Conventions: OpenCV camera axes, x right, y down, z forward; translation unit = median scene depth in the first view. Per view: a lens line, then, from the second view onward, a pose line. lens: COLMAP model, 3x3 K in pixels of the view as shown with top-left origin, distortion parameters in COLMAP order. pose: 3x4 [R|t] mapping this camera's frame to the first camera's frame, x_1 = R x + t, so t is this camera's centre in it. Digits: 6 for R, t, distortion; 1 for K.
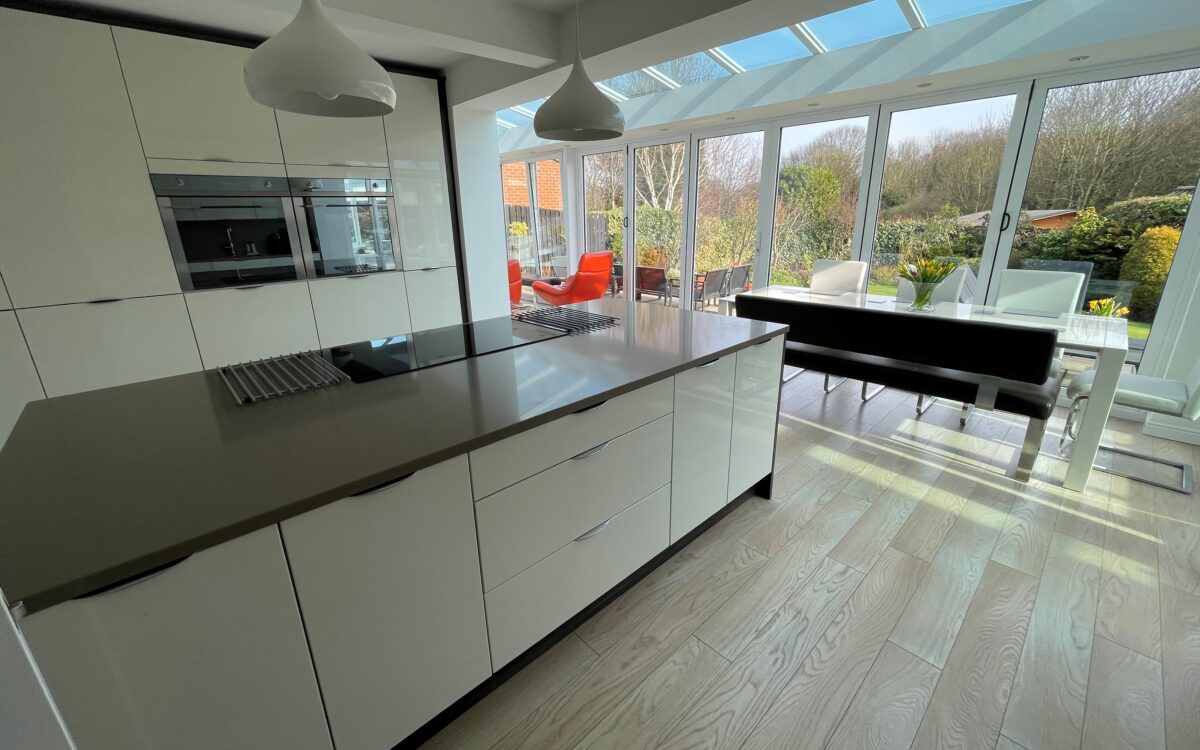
lens RADIAL K [[472.8, 0, 600.4], [0, 472.8, 364.5], [0, 0, 1]] dist [0.000896, -0.002897]
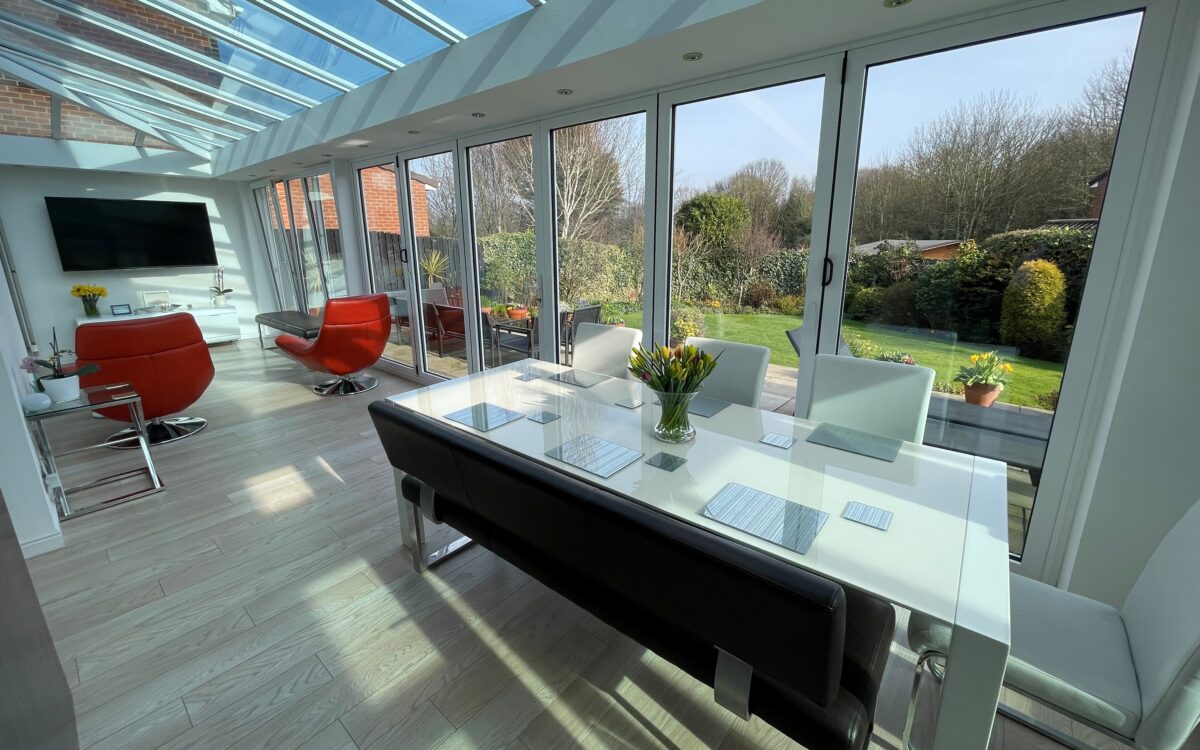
lens RADIAL K [[475.1, 0, 599.6], [0, 475.1, 358.0], [0, 0, 1]] dist [0.001479, 0.000064]
pose [[0.992275, -0.018884, 0.122612, 0.106035], [0.026334, 0.997885, -0.059431, -0.035083], [-0.121231, 0.062201, 0.990674, 0.091446]]
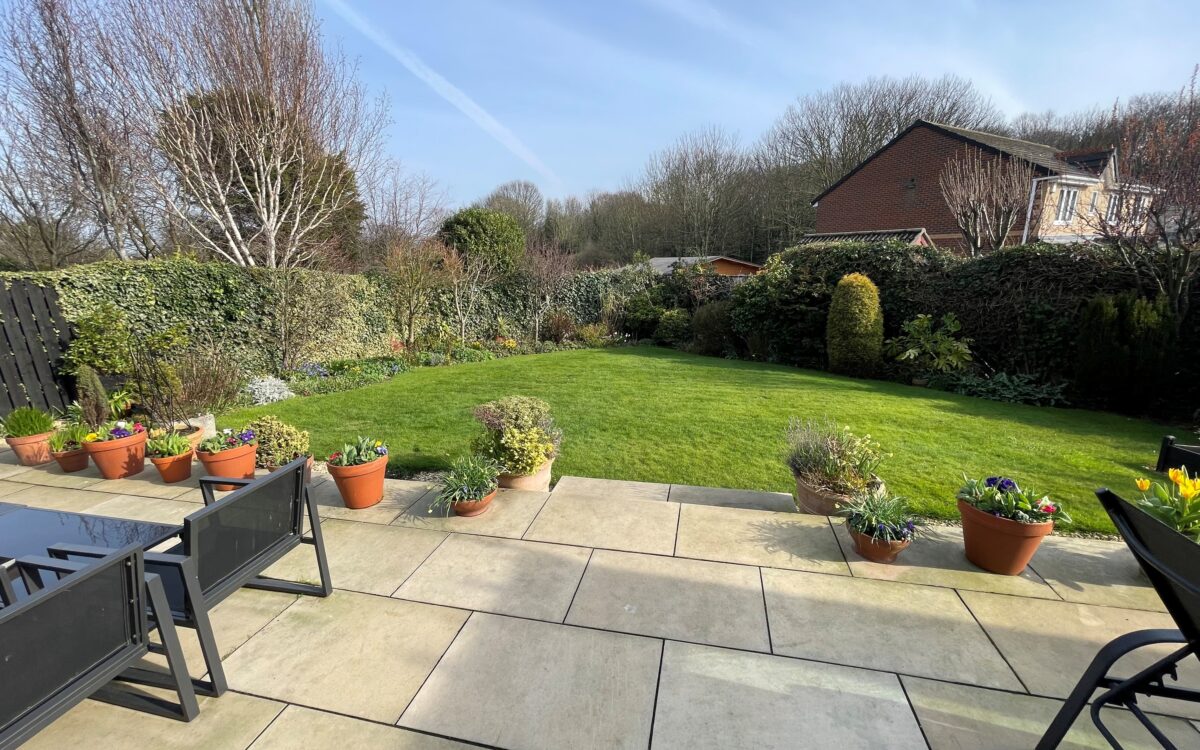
lens RADIAL K [[485.9, 0, 600.0], [0, 485.9, 375.0], [0, 0, 1]] dist [-0.000717, 0.005599]
pose [[0.828068, -0.143604, 0.541924, 0.155157], [0.187267, 0.981967, -0.025936, -0.108294], [-0.528427, 0.122962, 0.840027, 0.318074]]
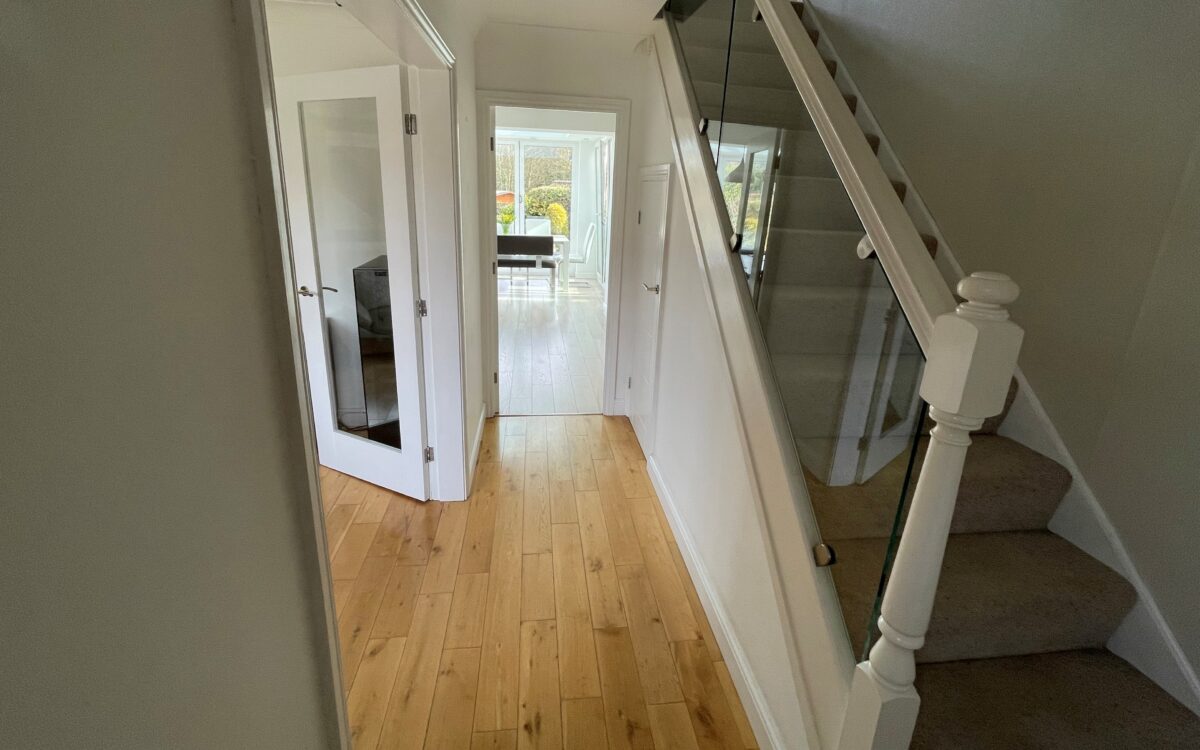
lens RADIAL K [[479.3, 0, 597.4], [0, 479.3, 322.7], [0, 0, 1]] dist [-0.000031, -0.000179]
pose [[0.579627, -0.178960, 0.794988, -0.168349], [0.201715, 0.976735, 0.072802, 0.035422], [-0.789521, 0.118163, 0.602241, -0.121309]]
